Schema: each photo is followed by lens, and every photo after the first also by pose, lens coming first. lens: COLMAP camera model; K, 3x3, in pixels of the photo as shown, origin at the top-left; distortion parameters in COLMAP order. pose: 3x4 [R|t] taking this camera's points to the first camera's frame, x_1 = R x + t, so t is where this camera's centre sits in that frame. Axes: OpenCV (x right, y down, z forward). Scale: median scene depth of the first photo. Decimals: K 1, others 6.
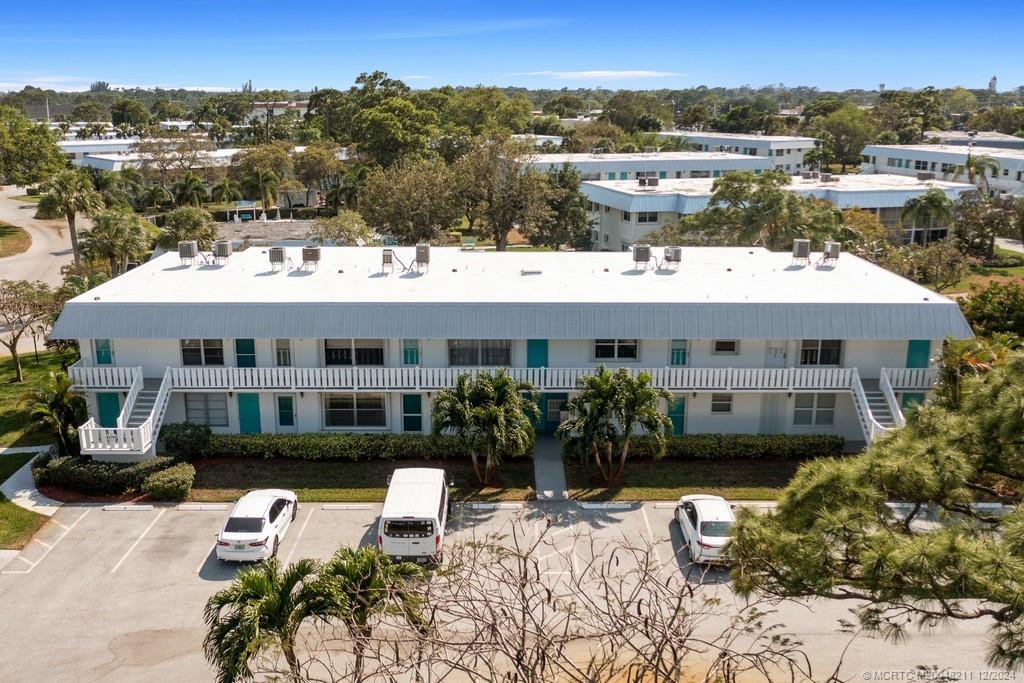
lens RADIAL K [[910.9, 0, 511.2], [0, 910.9, 415.7], [0, 0, 1]] dist [-0.006651, -0.007975]
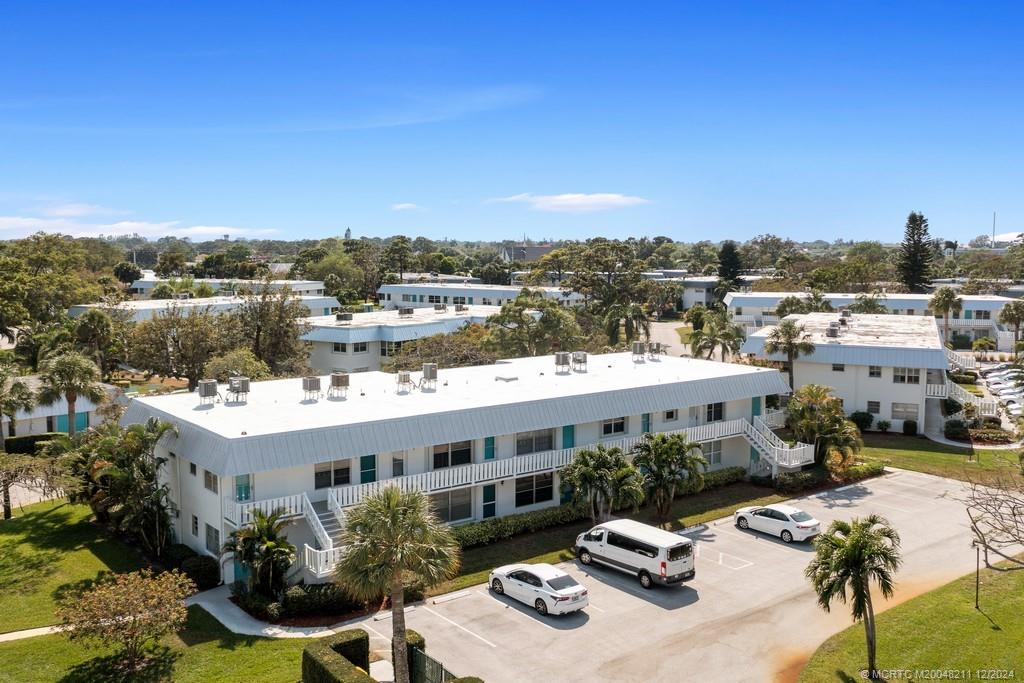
lens RADIAL K [[923.5, 0, 512.0], [0, 923.5, 341.5], [0, 0, 1]] dist [-0.019469, -0.006096]
pose [[0.794710, -0.061837, 0.603831, -0.792091], [0.200160, 0.965851, -0.164522, -0.000234], [-0.573038, 0.251610, 0.779949, 0.006628]]
